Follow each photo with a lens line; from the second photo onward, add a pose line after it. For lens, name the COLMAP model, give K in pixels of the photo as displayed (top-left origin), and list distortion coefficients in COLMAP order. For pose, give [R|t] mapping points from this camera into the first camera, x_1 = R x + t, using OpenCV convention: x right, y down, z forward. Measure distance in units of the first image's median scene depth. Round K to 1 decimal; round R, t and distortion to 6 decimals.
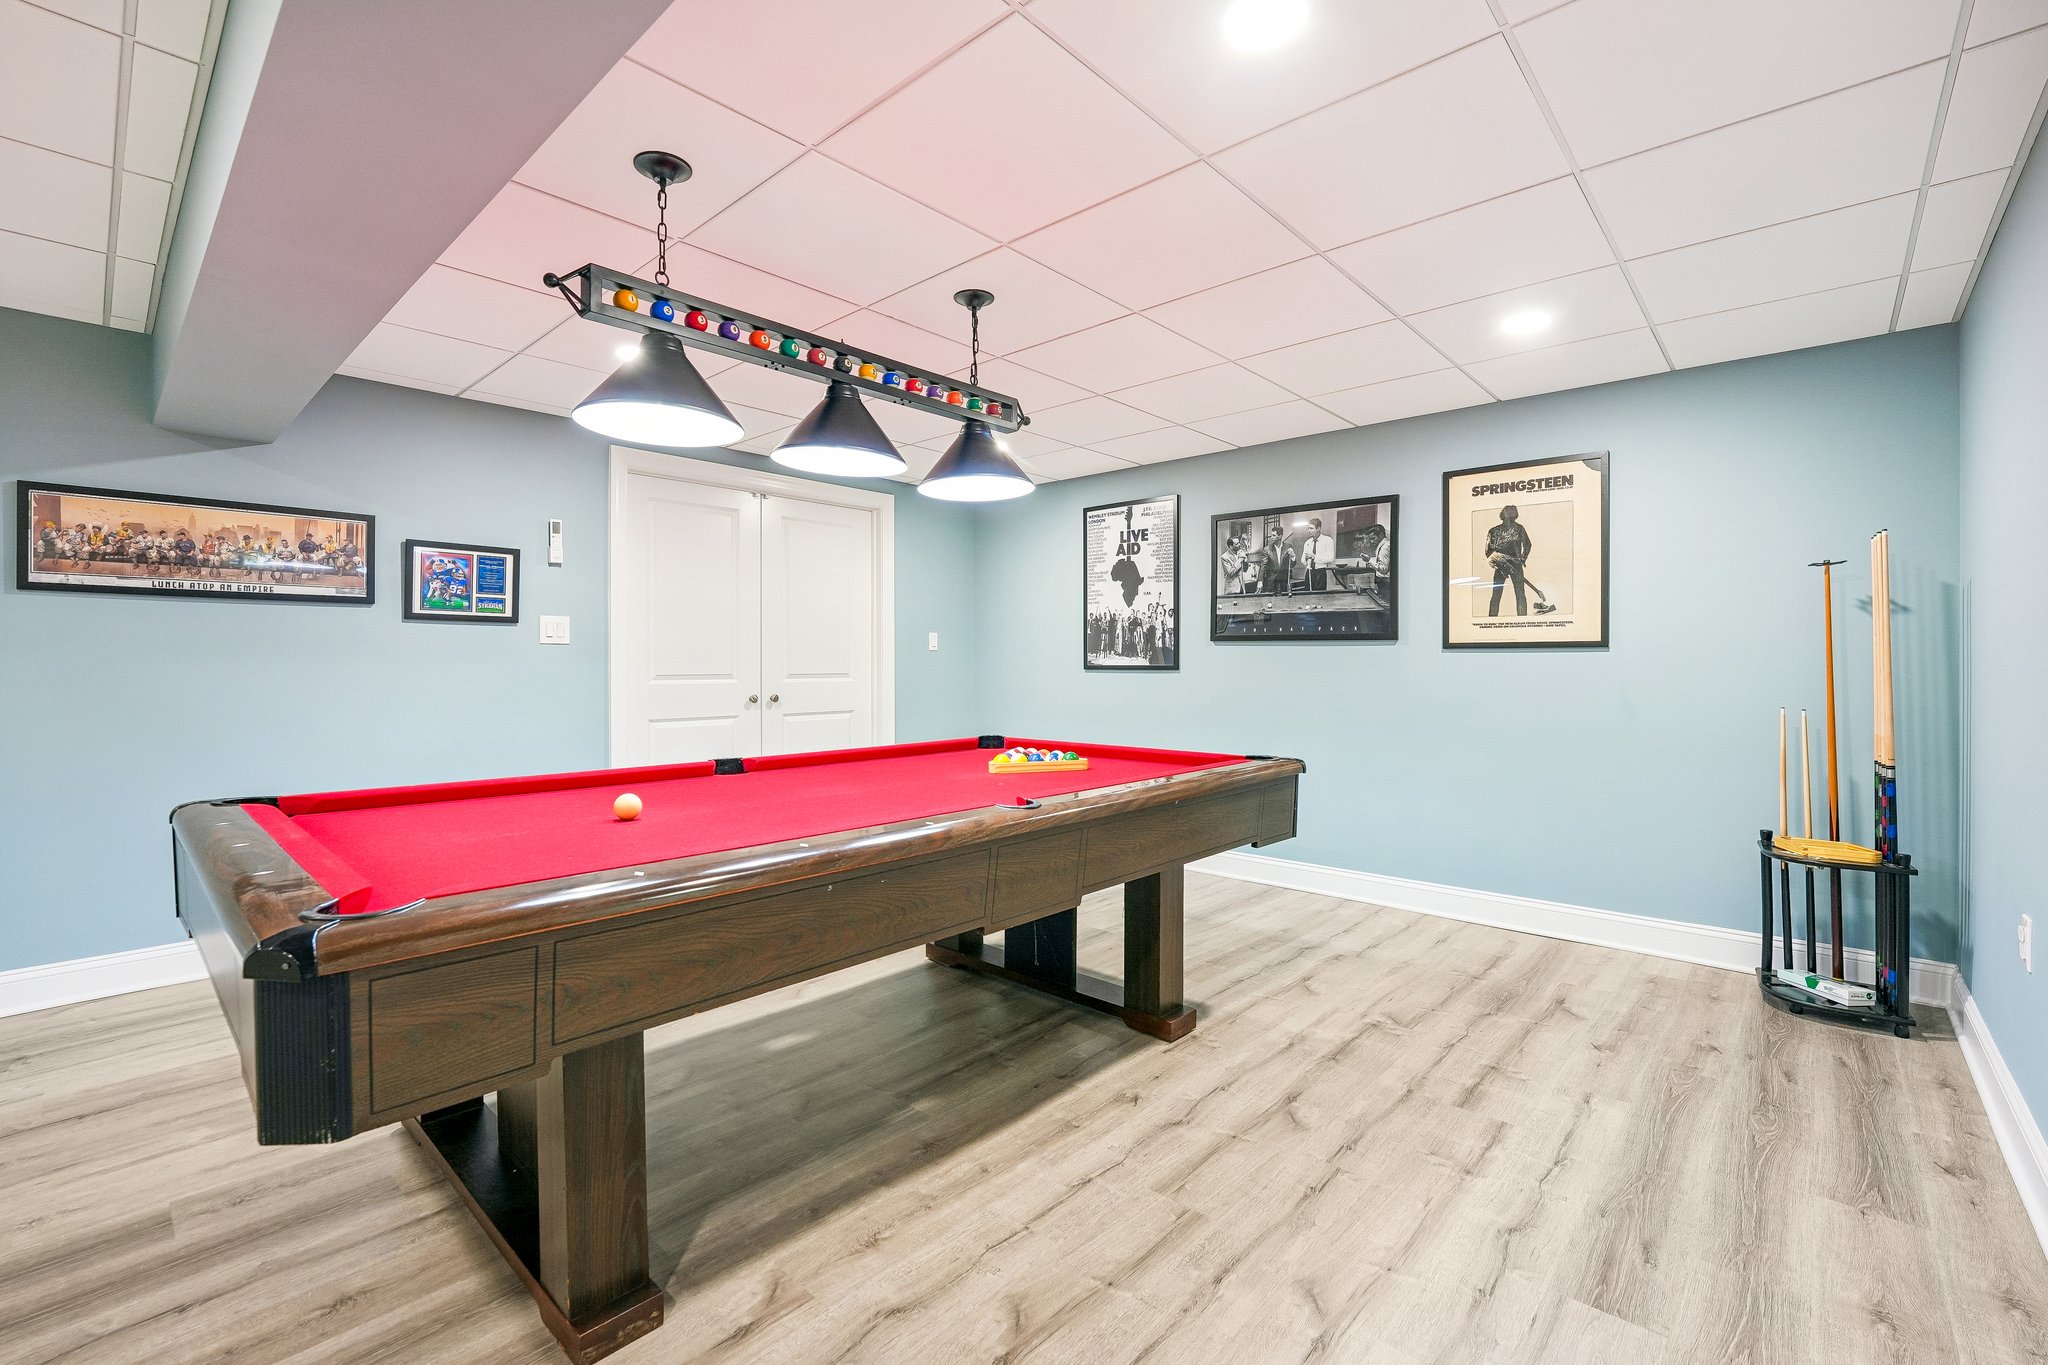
lens RADIAL K [[885.4, 0, 1022.5], [0, 885.4, 667.4], [0, 0, 1]] dist [-0.018543, 0.000186]
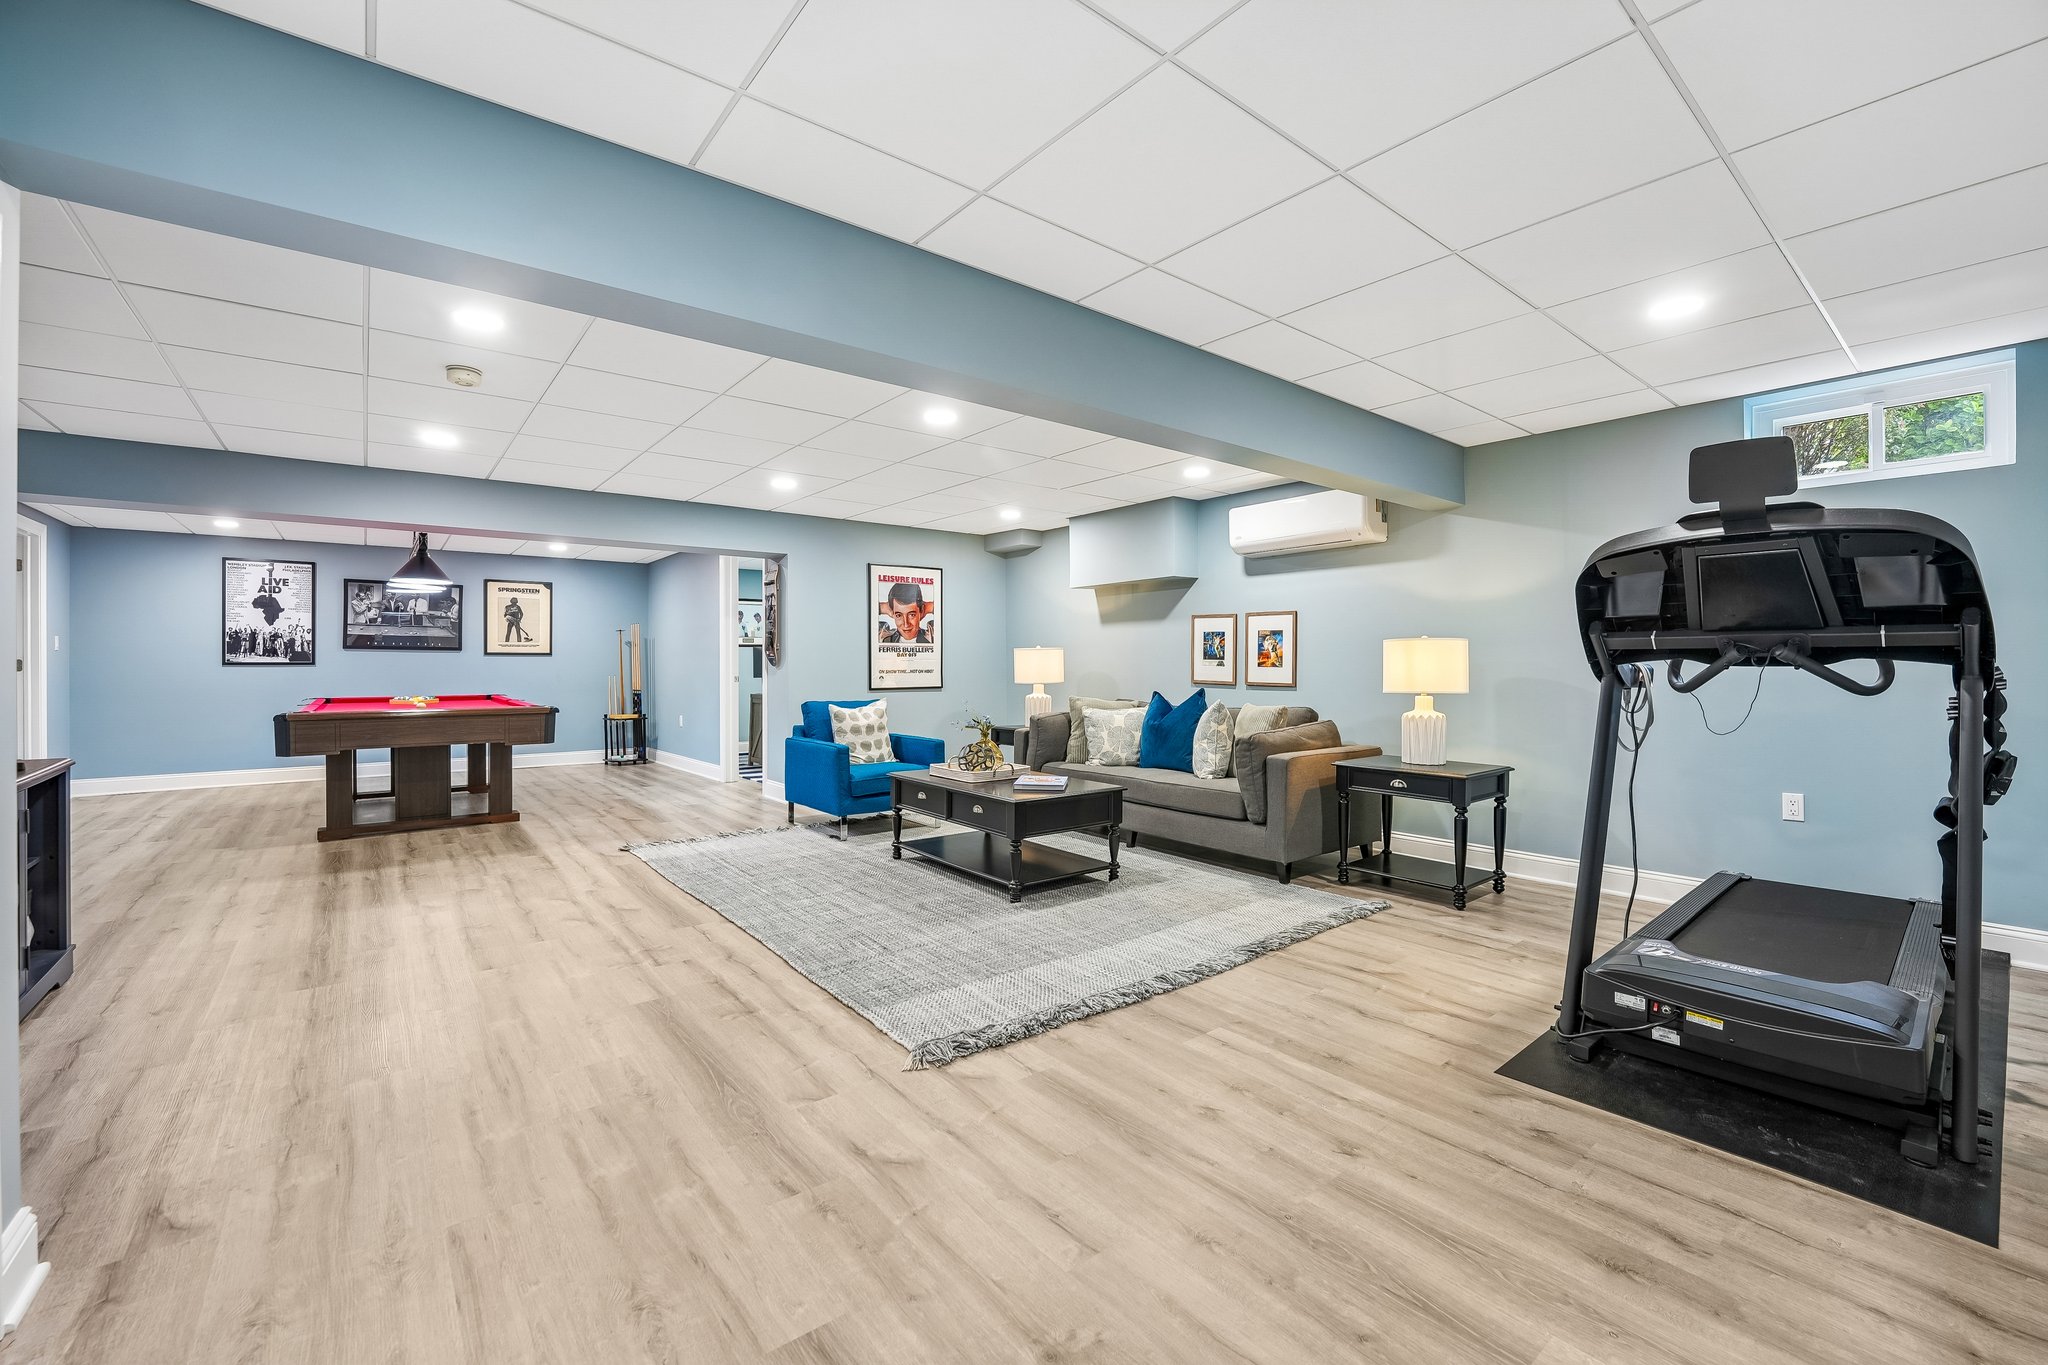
lens RADIAL K [[831.4, 0, 1015.2], [0, 831.4, 663.7], [0, 0, 1]] dist [-0.023610, 0.000125]
pose [[0.159933, -0.001331, 0.987127, -1.509892], [0.004708, 0.999989, 0.000585, 0.007846], [-0.987117, 0.004553, 0.159937, -0.761270]]
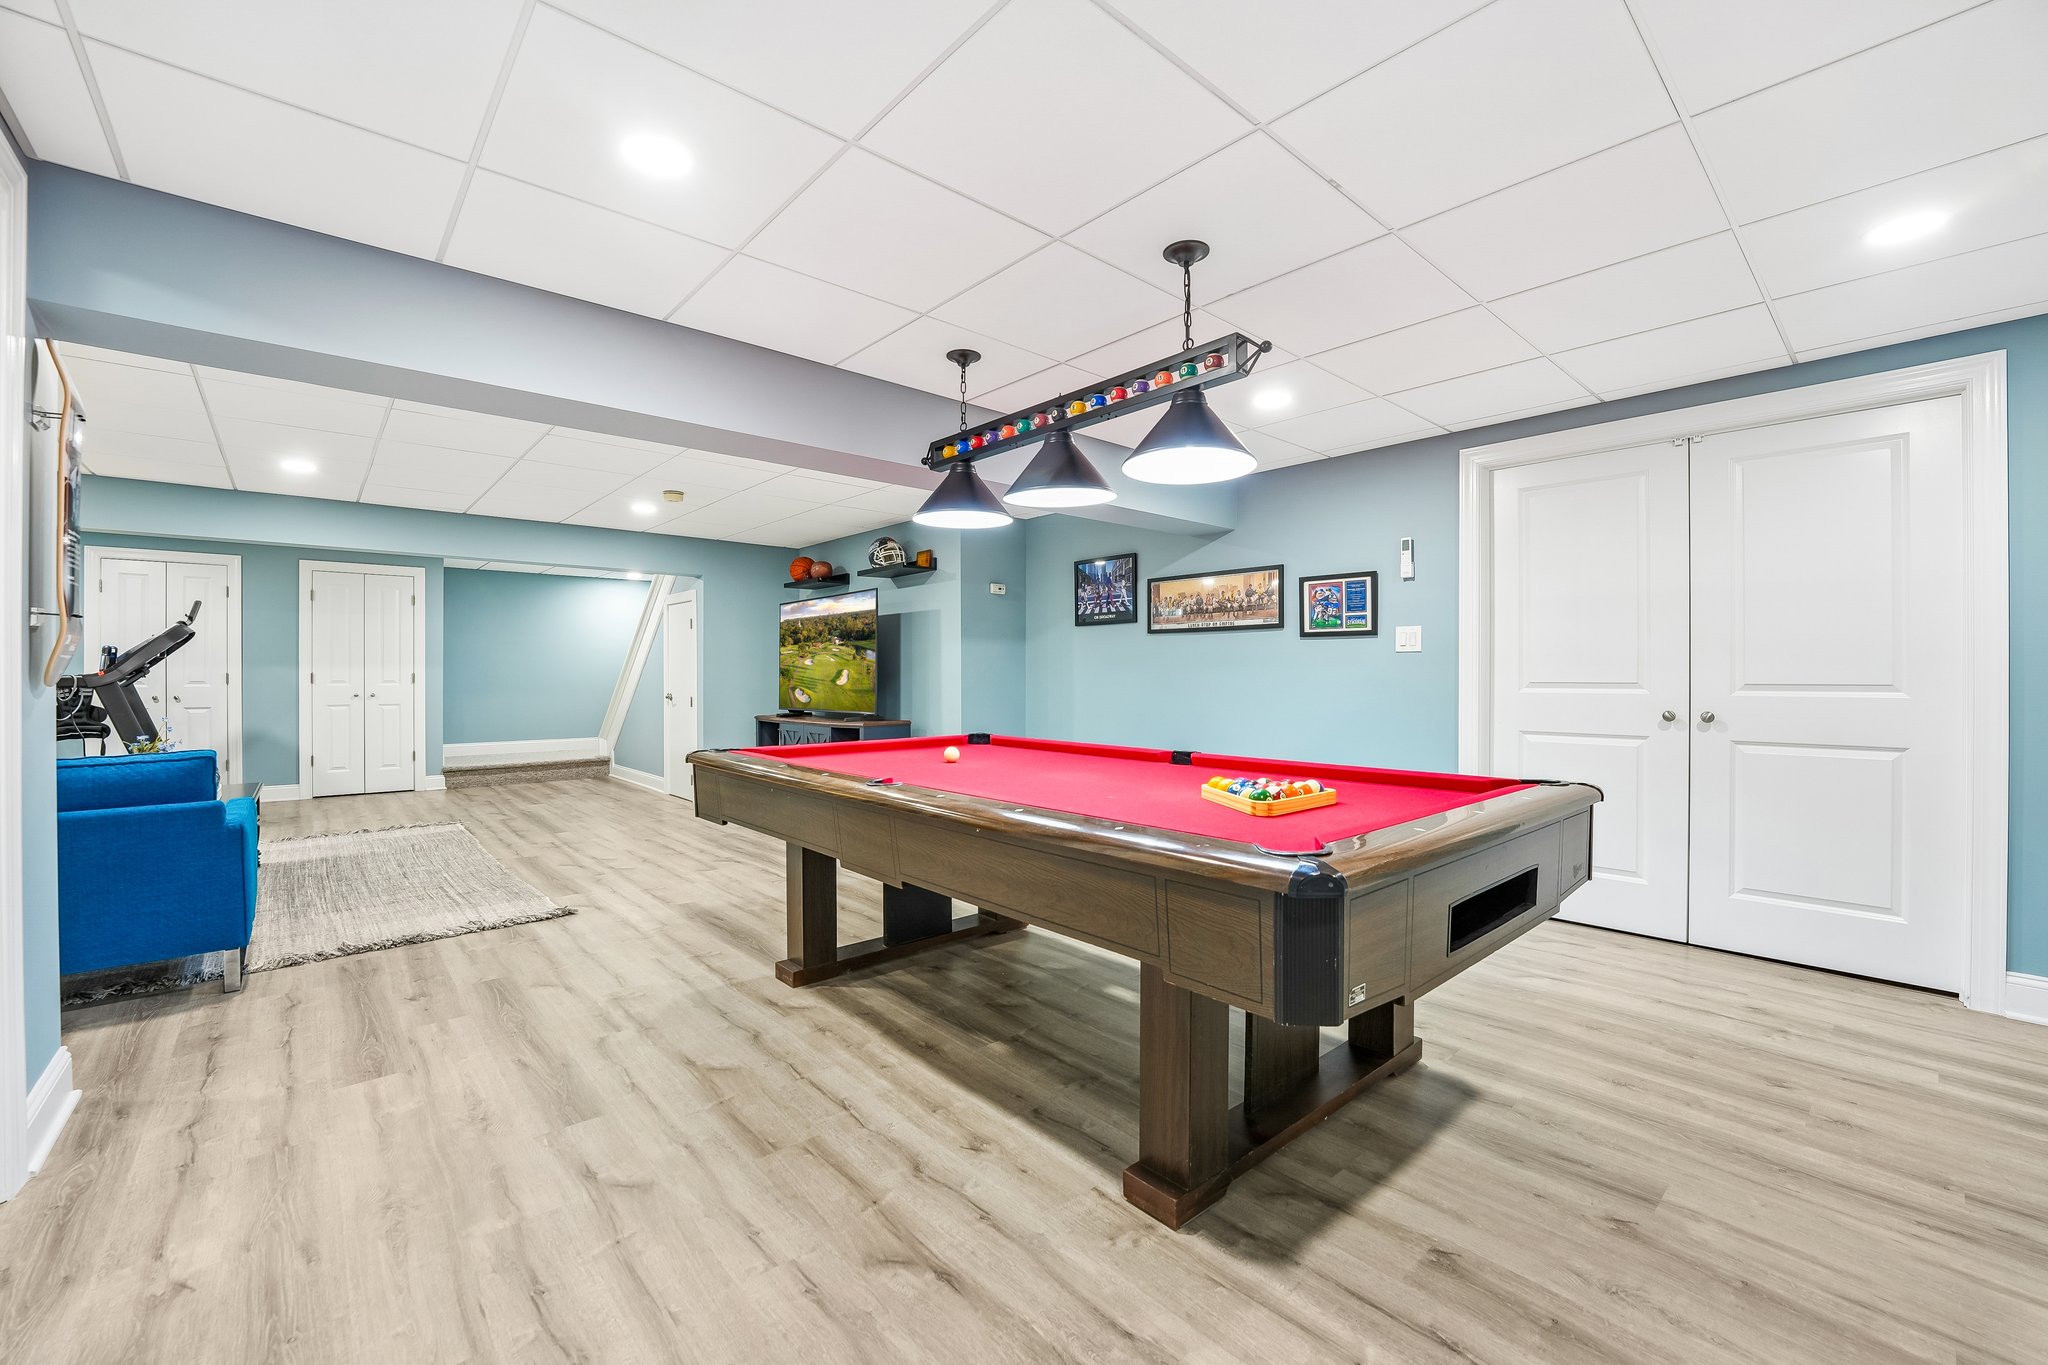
lens RADIAL K [[831.4, 0, 1024.5], [0, 831.4, 678.6], [0, 0, 1]] dist [-0.023610, 0.000125]
pose [[-0.105892, 0.005670, -0.994361, 0.569604], [-0.002701, 0.999978, 0.005990, 0.001696], [0.994374, 0.003320, -0.105875, 0.674788]]
